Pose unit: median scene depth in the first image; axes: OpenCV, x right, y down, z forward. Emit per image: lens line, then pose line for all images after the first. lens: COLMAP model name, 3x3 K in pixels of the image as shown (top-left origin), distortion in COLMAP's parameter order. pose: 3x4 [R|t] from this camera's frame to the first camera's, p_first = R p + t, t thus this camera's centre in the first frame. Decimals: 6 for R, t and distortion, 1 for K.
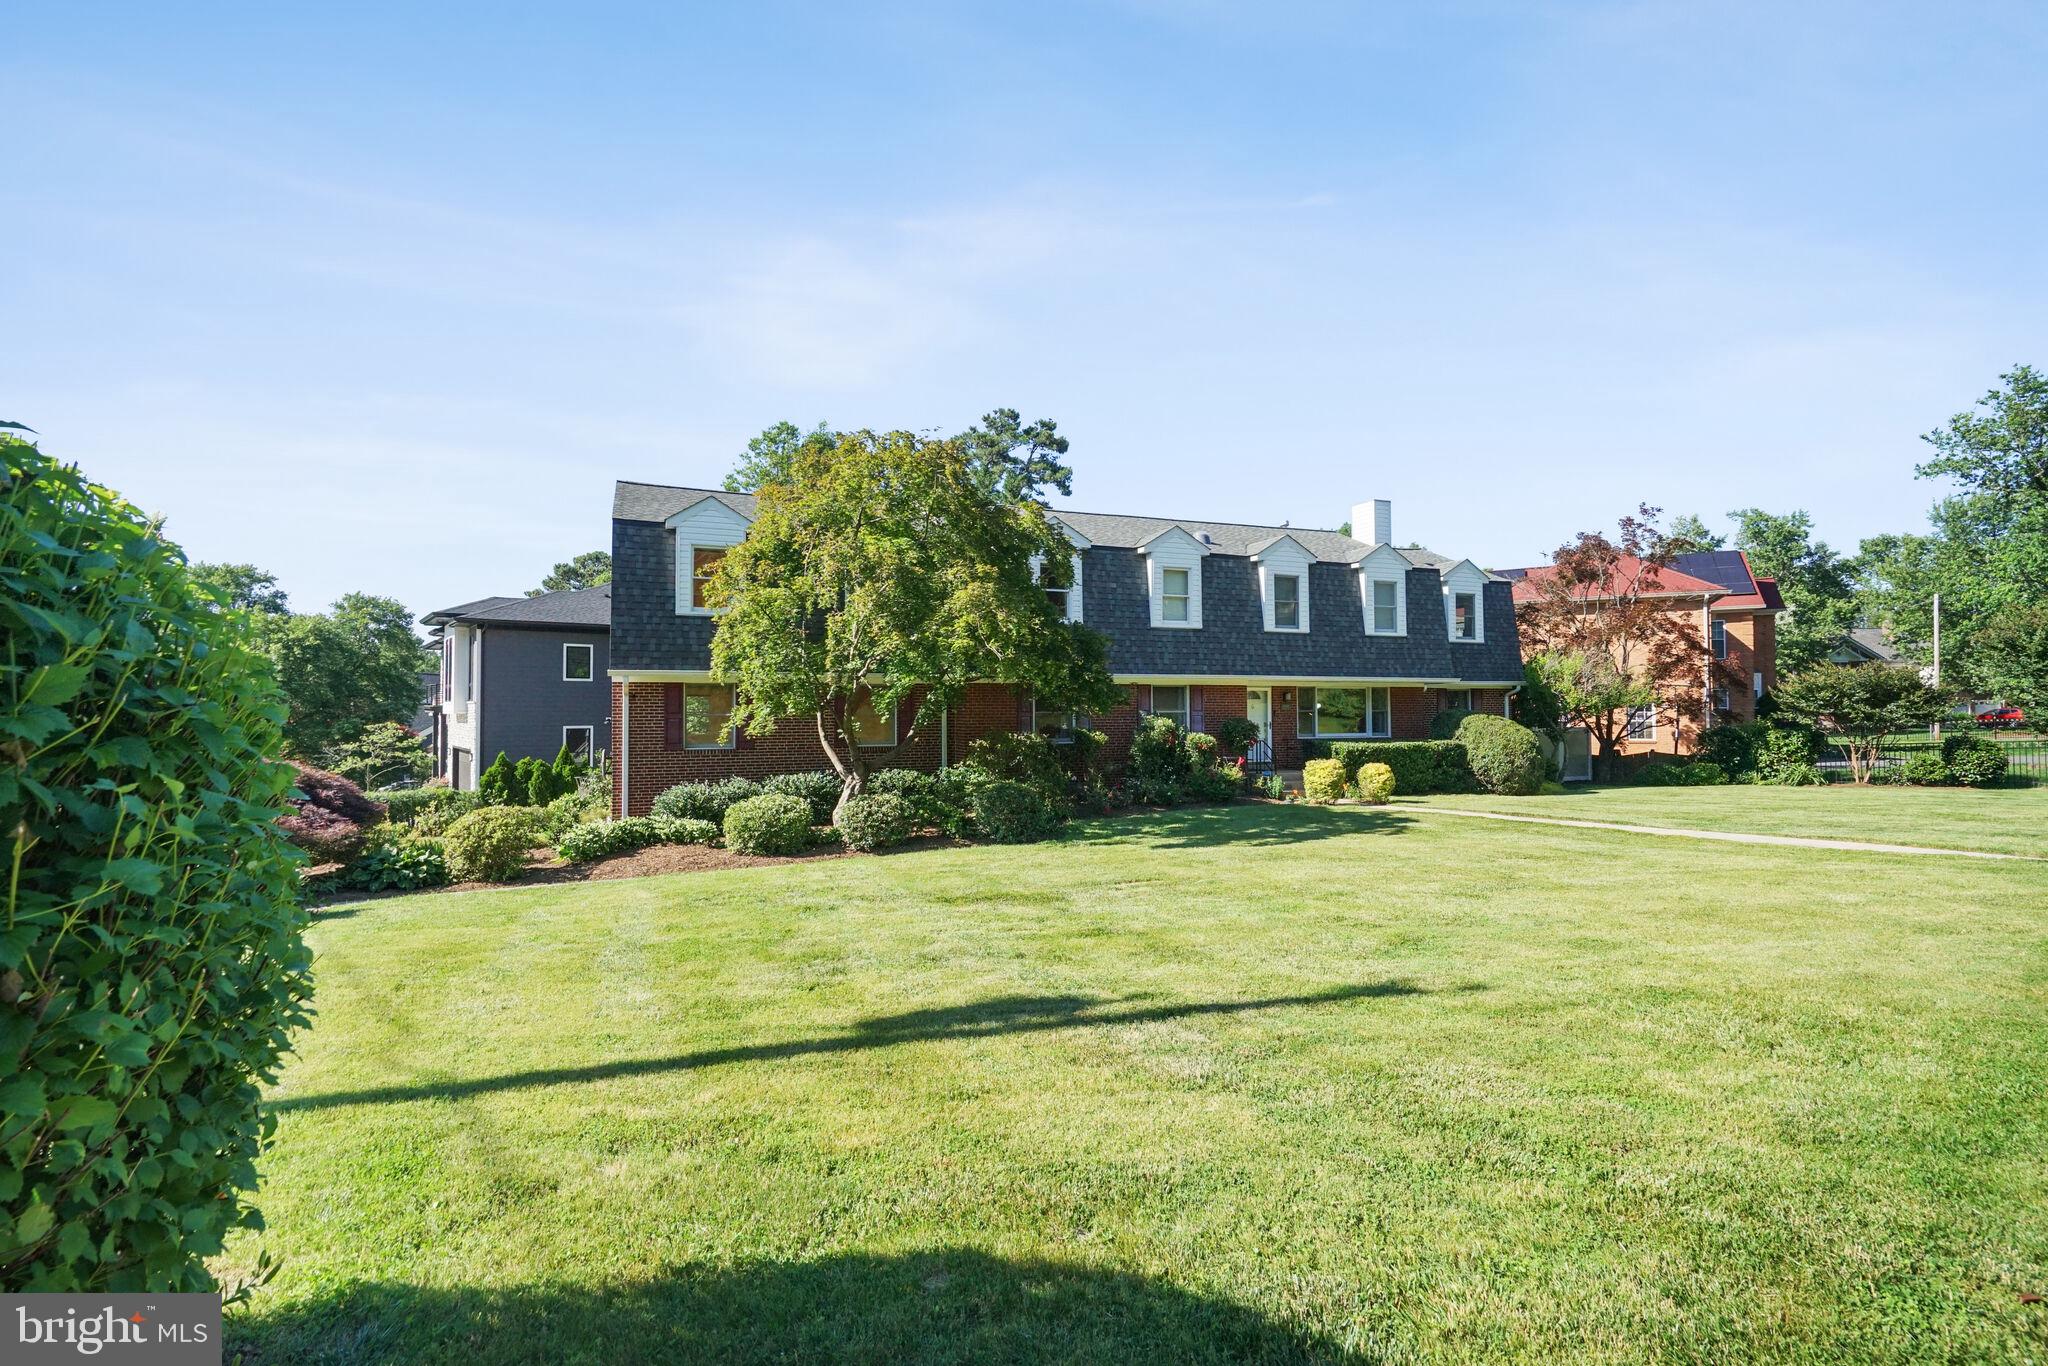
lens RADIAL K [[943.3, 0, 1013.5], [0, 943.3, 687.2], [0, 0, 1]] dist [-0.000396, -0.001021]
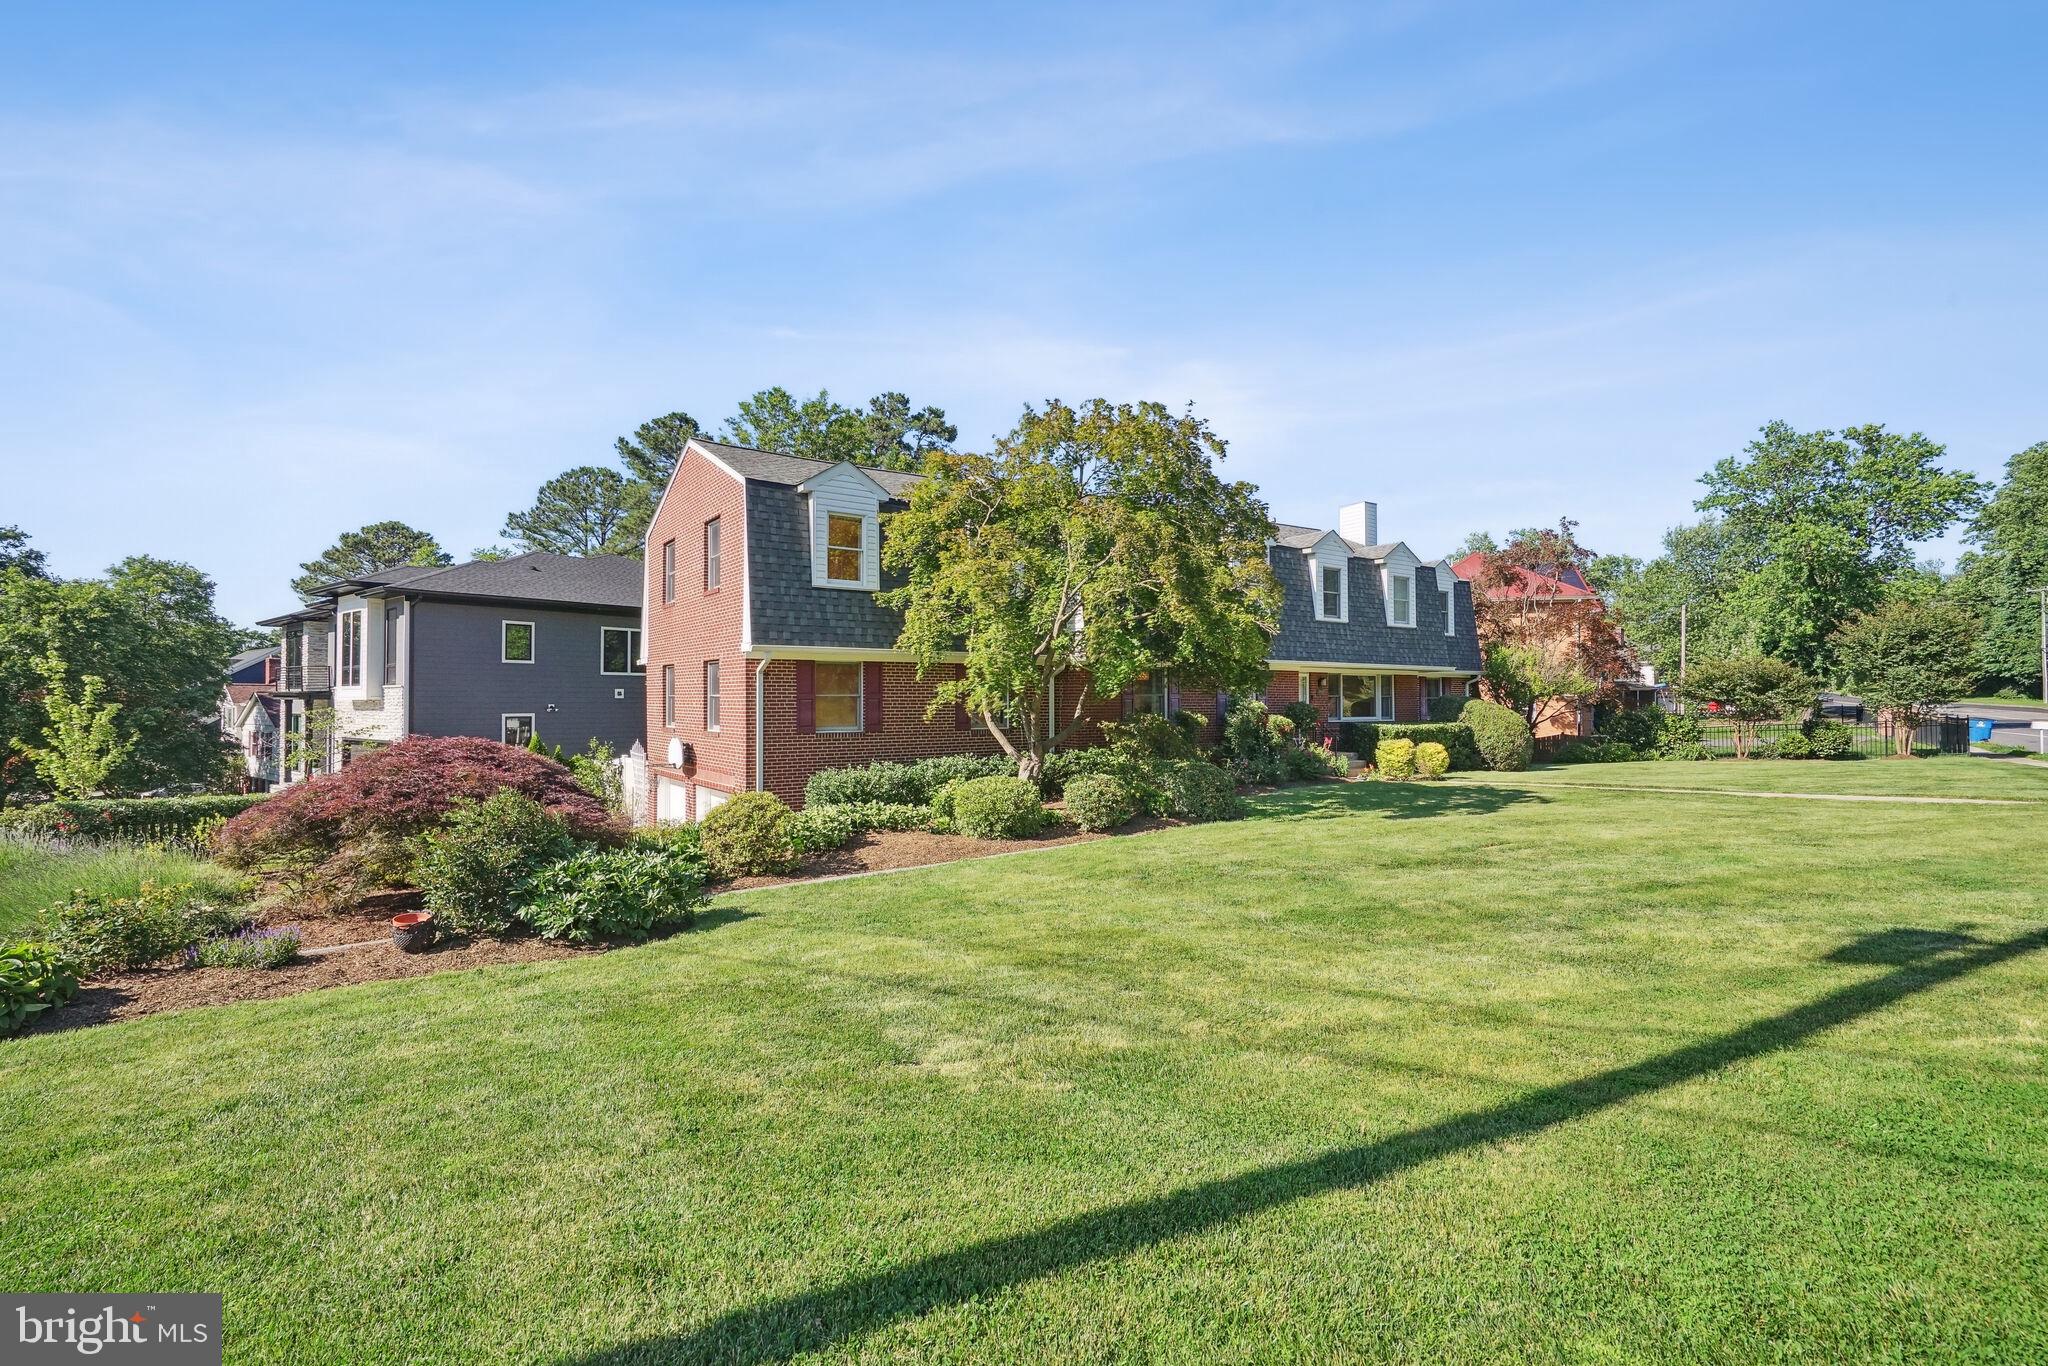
lens RADIAL K [[943.3, 0, 1013.5], [0, 943.3, 687.2], [0, 0, 1]] dist [-0.000396, -0.001021]
pose [[0.973692, 0.004807, 0.227815, -0.294500], [-0.006066, 0.999970, 0.004824, 0.012460], [-0.227785, -0.006079, 0.973692, 0.046120]]
